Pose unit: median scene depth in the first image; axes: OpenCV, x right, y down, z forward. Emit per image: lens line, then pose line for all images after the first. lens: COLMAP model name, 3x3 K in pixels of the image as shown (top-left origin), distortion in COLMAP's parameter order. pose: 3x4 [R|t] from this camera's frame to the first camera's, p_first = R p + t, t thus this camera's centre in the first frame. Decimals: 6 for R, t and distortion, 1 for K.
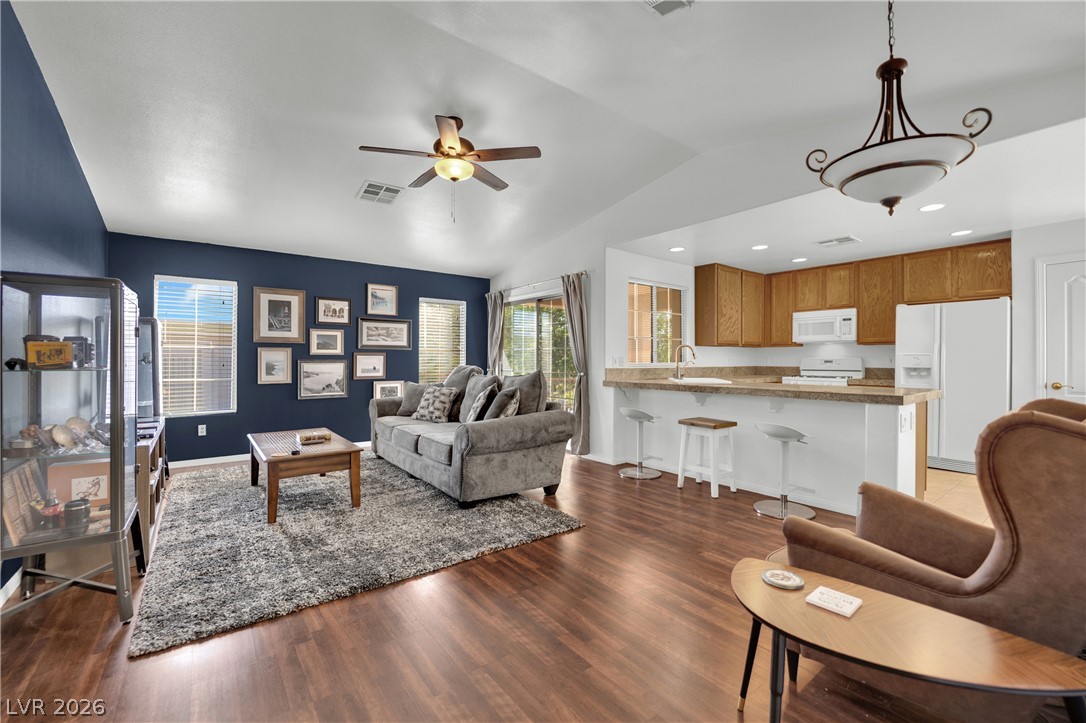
lens RADIAL K [[446.7, 0, 539.0], [0, 446.7, 363.6], [0, 0, 1]] dist [-0.014516, -0.002177]
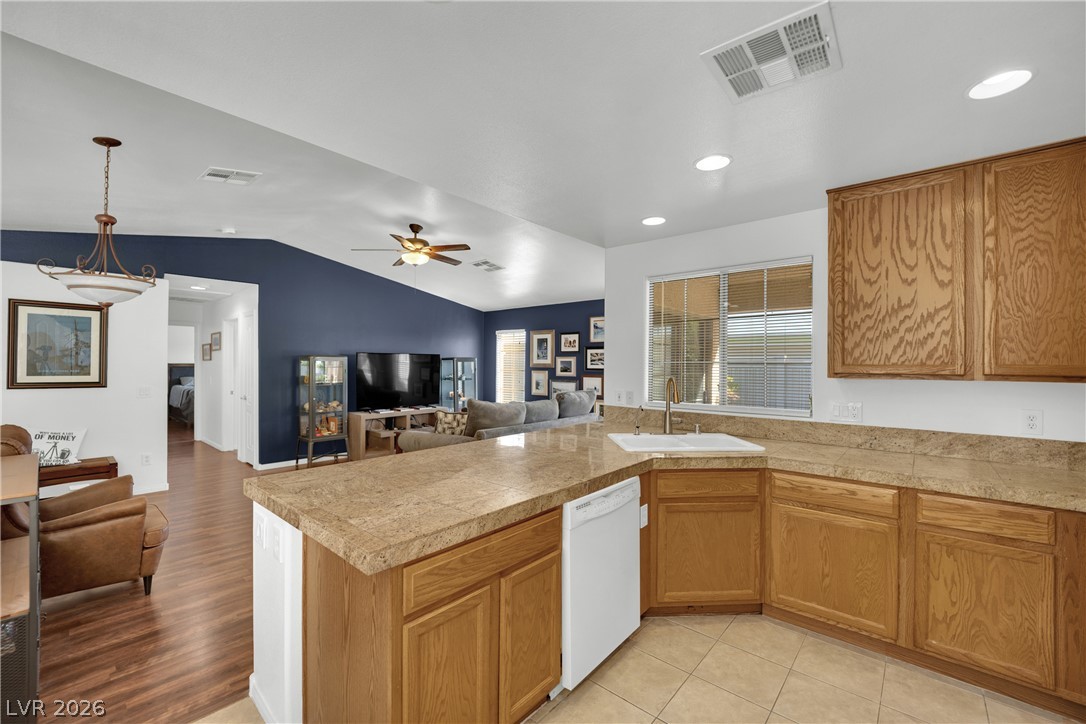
lens RADIAL K [[446.7, 0, 535.0], [0, 446.7, 363.4], [0, 0, 1]] dist [-0.014516, -0.002177]
pose [[0.200034, -0.001766, -0.979787, 0.876125], [-0.018966, 0.999804, -0.005674, -0.054267], [0.979605, 0.019718, 0.199961, 0.724089]]
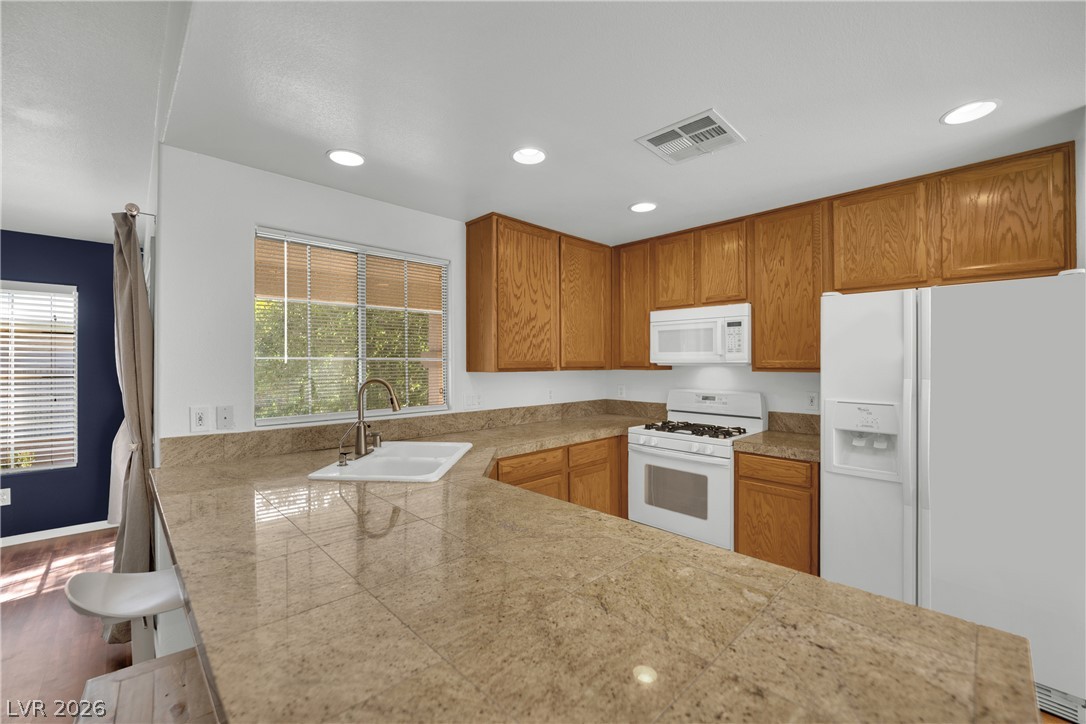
lens RADIAL K [[446.7, 0, 539.5], [0, 446.7, 361.3], [0, 0, 1]] dist [-0.014516, -0.002177]
pose [[0.992467, -0.001361, 0.122504, 0.442081], [0.003199, 0.999885, -0.014811, -0.052794], [-0.122470, 0.015092, 0.992358, 0.554786]]
